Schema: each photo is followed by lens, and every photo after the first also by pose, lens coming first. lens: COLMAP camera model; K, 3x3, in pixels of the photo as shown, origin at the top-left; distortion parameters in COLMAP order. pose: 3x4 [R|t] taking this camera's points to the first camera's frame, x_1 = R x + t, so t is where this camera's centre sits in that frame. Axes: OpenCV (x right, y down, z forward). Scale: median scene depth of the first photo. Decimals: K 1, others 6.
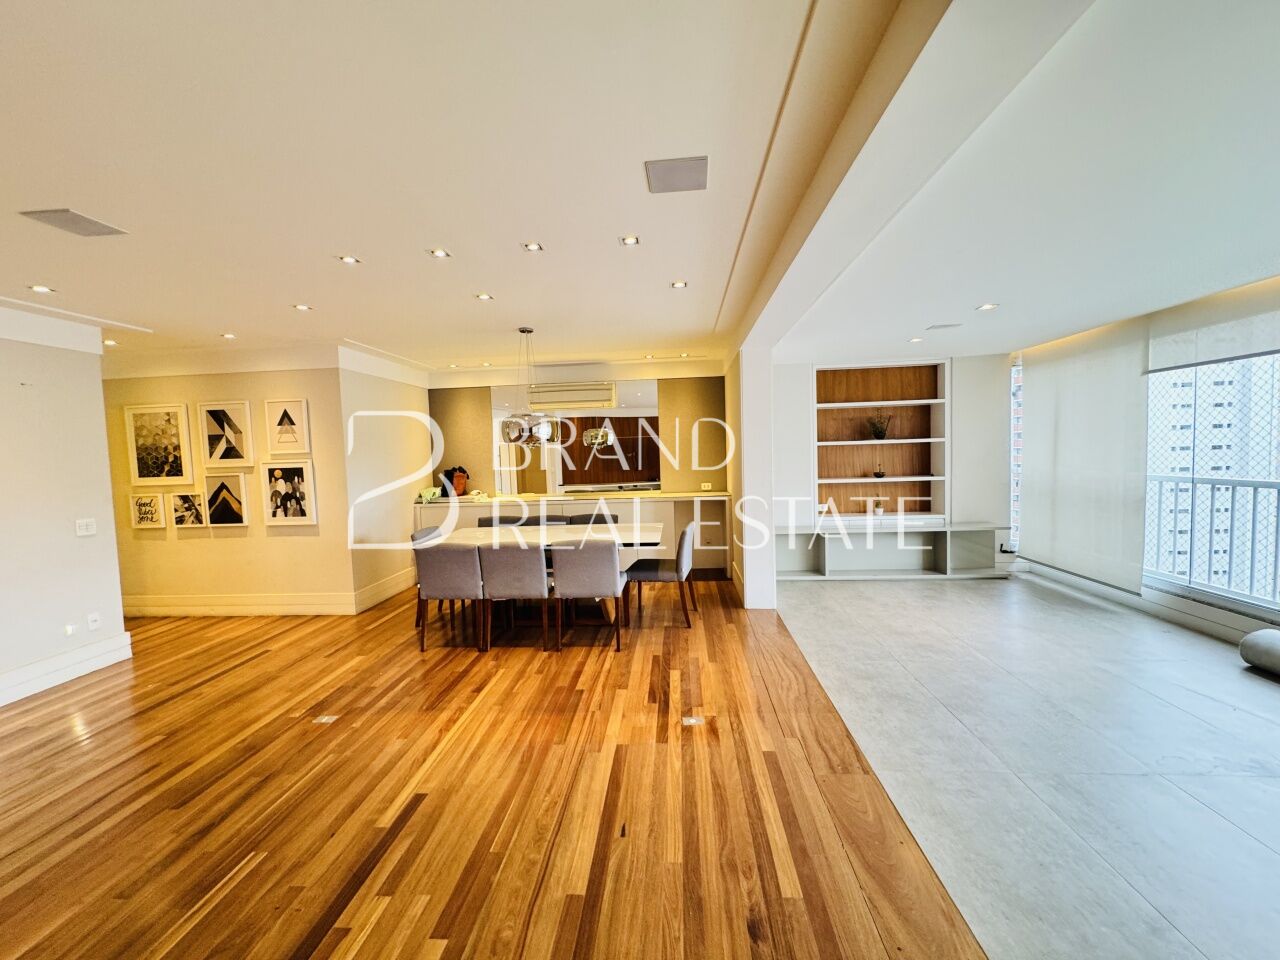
lens RADIAL K [[510.0, 0, 641.0], [0, 510.0, 481.9], [0, 0, 1]] dist [-0.001365, 0.000754]
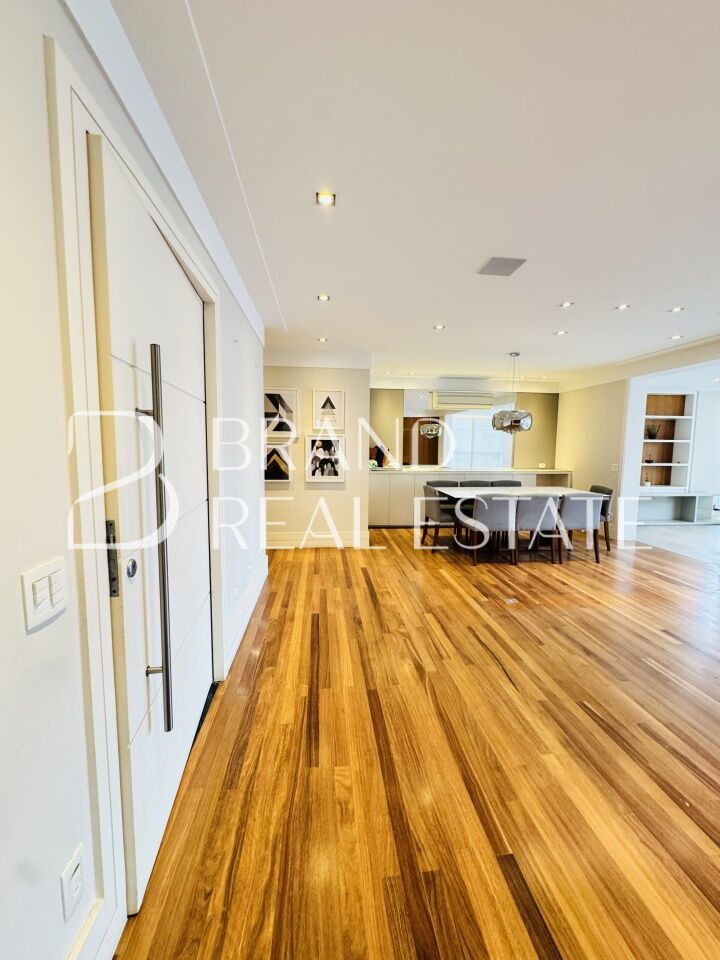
lens RADIAL K [[382.5, 0, 362.8], [0, 382.5, 479.7], [0, 0, 1]] dist [-0.001365, 0.000754]
pose [[0.982433, 0.025291, 0.184895, -0.783627], [-0.030210, 0.999259, 0.023834, 0.051498], [-0.184156, -0.029001, 0.982469, -0.027062]]
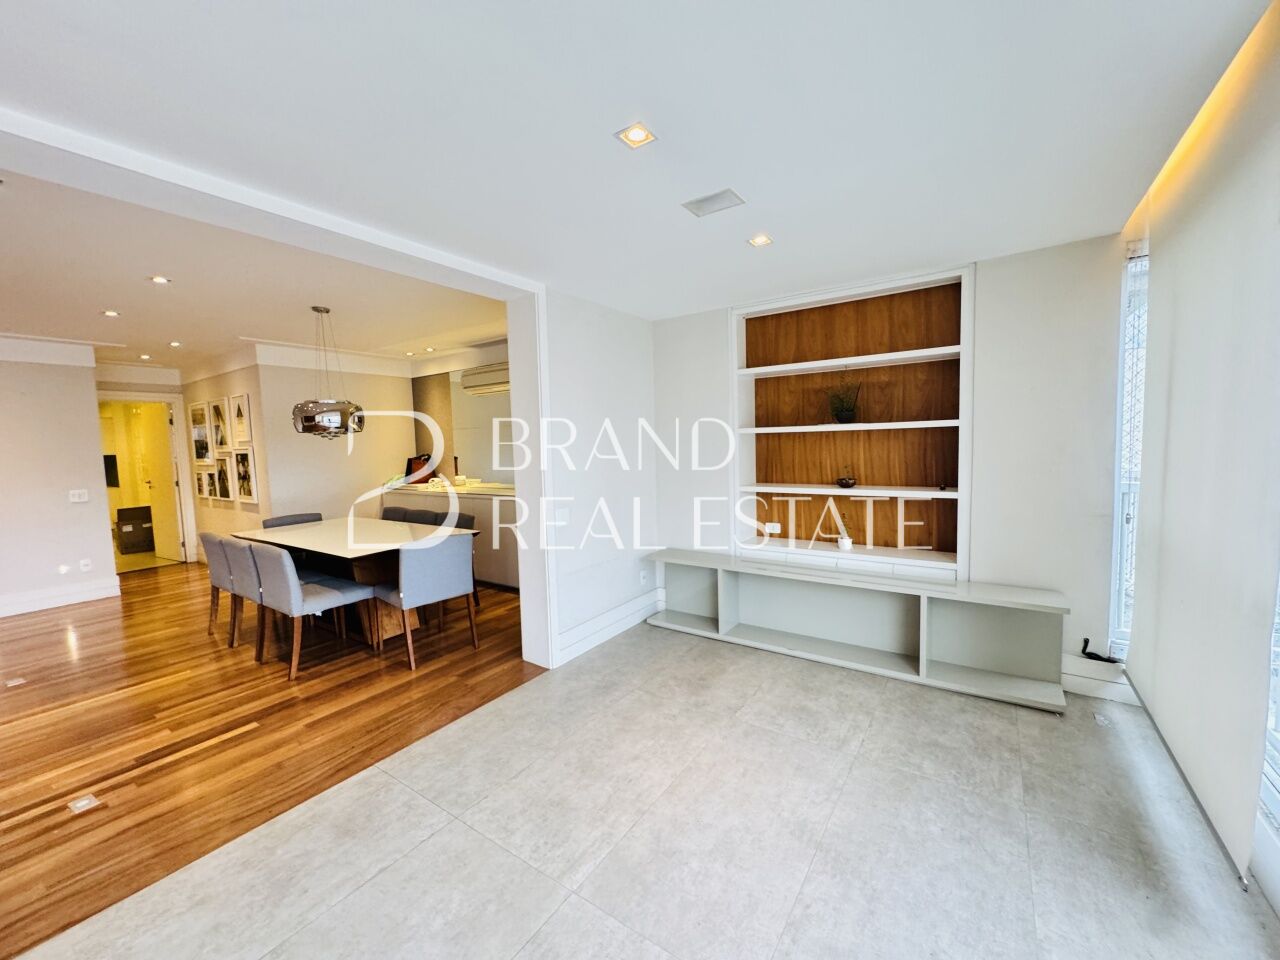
lens RADIAL K [[510.0, 0, 640.5], [0, 510.0, 481.7], [0, 0, 1]] dist [-0.001365, 0.000754]
pose [[0.866247, 0.045740, -0.497518, 0.674306], [-0.032085, 0.998838, 0.035965, -0.034640], [0.498585, -0.015192, 0.866708, 0.441635]]
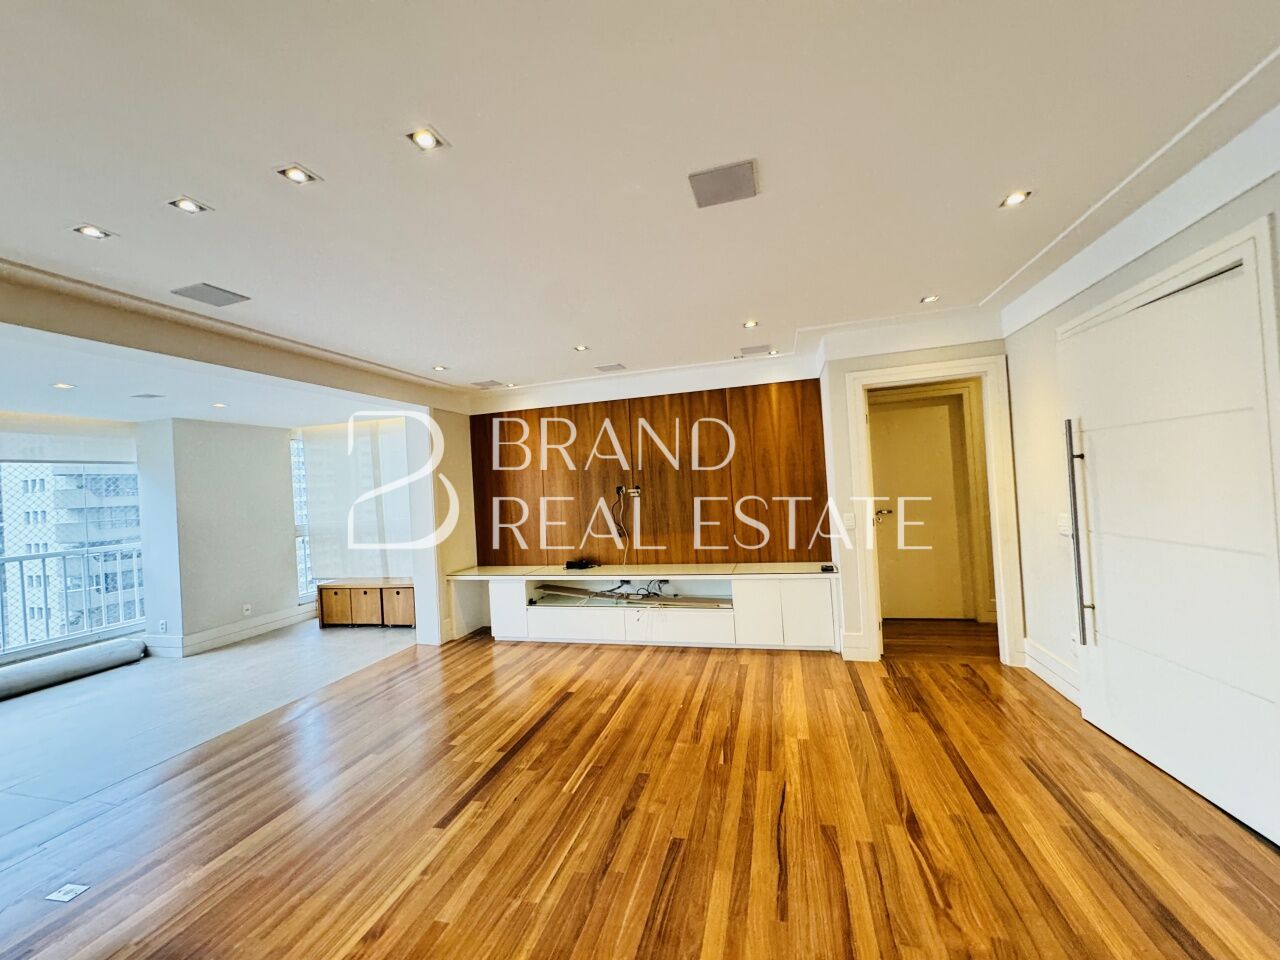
lens RADIAL K [[510.0, 0, 637.9], [0, 510.0, 482.8], [0, 0, 1]] dist [-0.001365, 0.000754]
pose [[-0.976040, 0.093221, 0.196611, -0.501287], [0.104991, 0.993201, 0.050295, -0.030759], [-0.190586, 0.069732, -0.979191, 0.870460]]
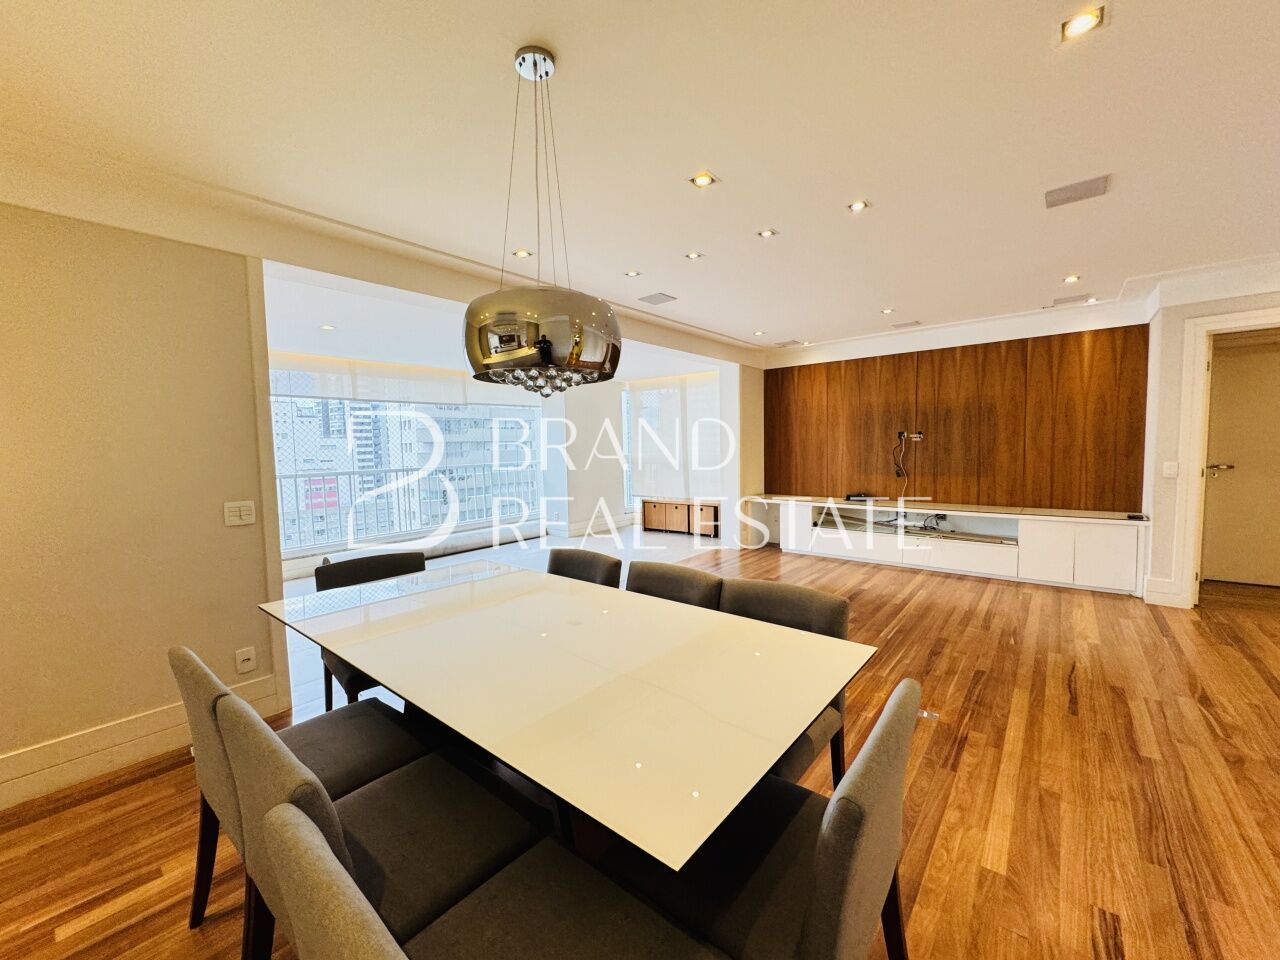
lens RADIAL K [[510.0, 0, 640.8], [0, 510.0, 479.8], [0, 0, 1]] dist [-0.001365, 0.000754]
pose [[-0.813709, 0.012116, 0.581146, -0.447637], [0.085180, 0.991475, 0.098596, -0.031861], [-0.574998, 0.129731, -0.807804, 1.170844]]
